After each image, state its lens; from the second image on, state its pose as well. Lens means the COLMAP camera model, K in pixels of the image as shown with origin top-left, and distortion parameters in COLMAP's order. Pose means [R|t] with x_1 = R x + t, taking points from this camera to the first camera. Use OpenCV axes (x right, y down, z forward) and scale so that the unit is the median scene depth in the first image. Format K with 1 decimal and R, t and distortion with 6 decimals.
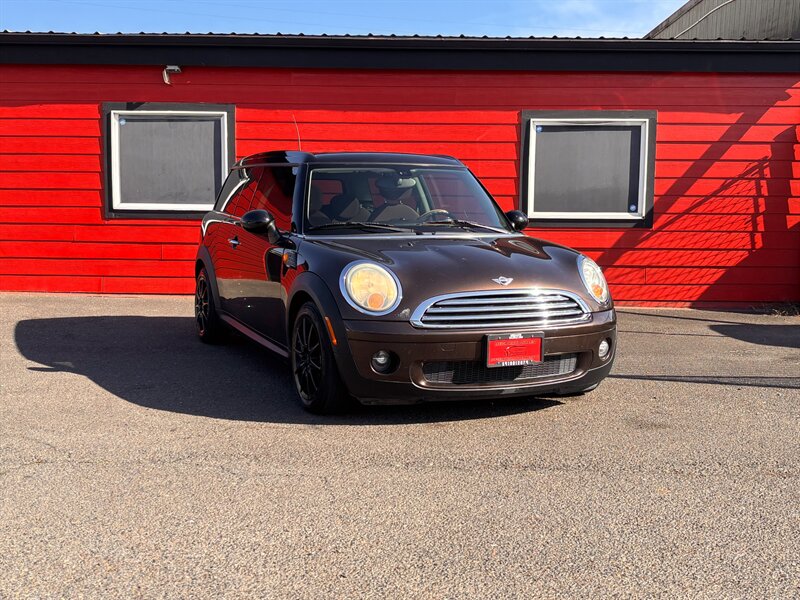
lens RADIAL K [[906.9, 0, 396.1], [0, 906.9, 296.5], [0, 0, 1]] dist [0.127128, -0.366898]
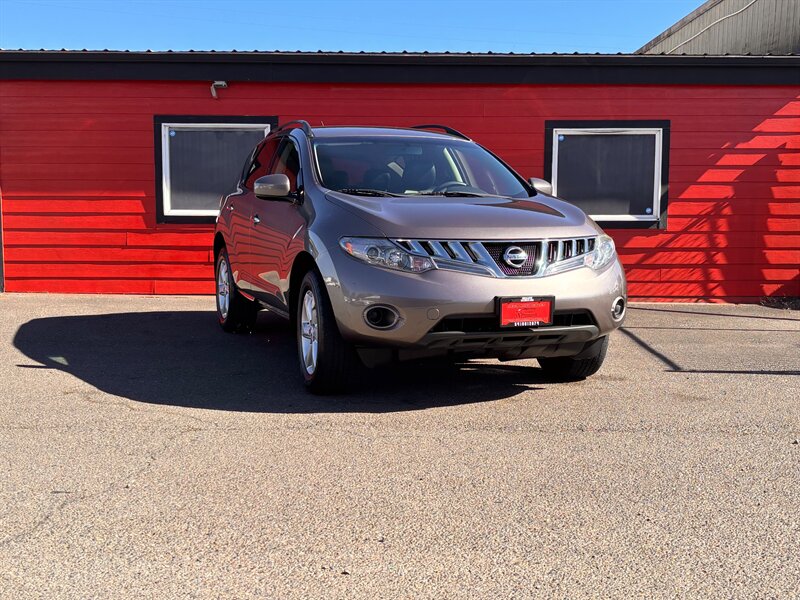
lens RADIAL K [[909.8, 0, 400.7], [0, 909.8, 297.5], [0, 0, 1]] dist [0.134492, -0.398404]
pose [[0.999845, -0.008570, 0.015367, -0.052335], [0.008582, 0.999963, -0.000682, 0.003896], [-0.015360, 0.000814, 0.999882, -0.079873]]
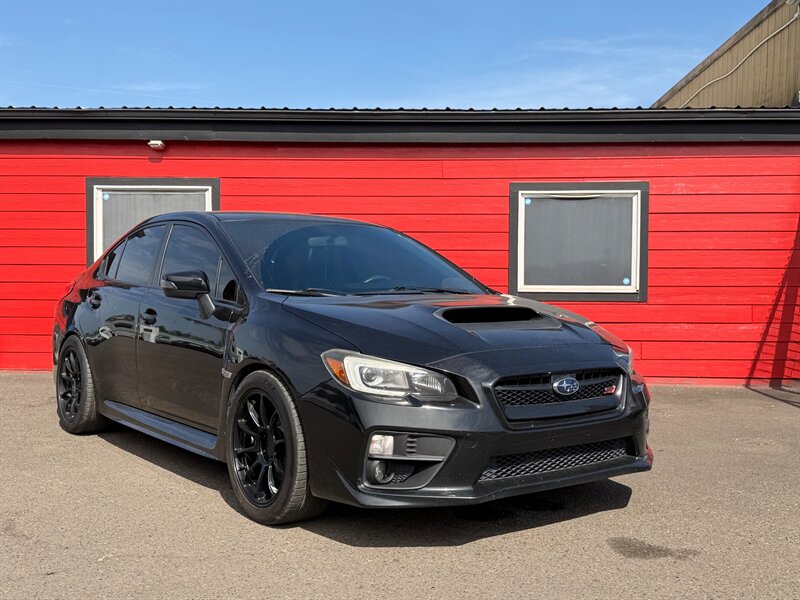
lens RADIAL K [[829.2, 0, 396.6], [0, 829.2, 305.3], [0, 0, 1]] dist [0.154378, -0.304686]
pose [[0.999800, -0.003637, -0.019687, 0.034189], [0.002234, 0.997483, -0.070870, -0.009223], [0.019895, 0.070812, 0.997291, 0.114358]]
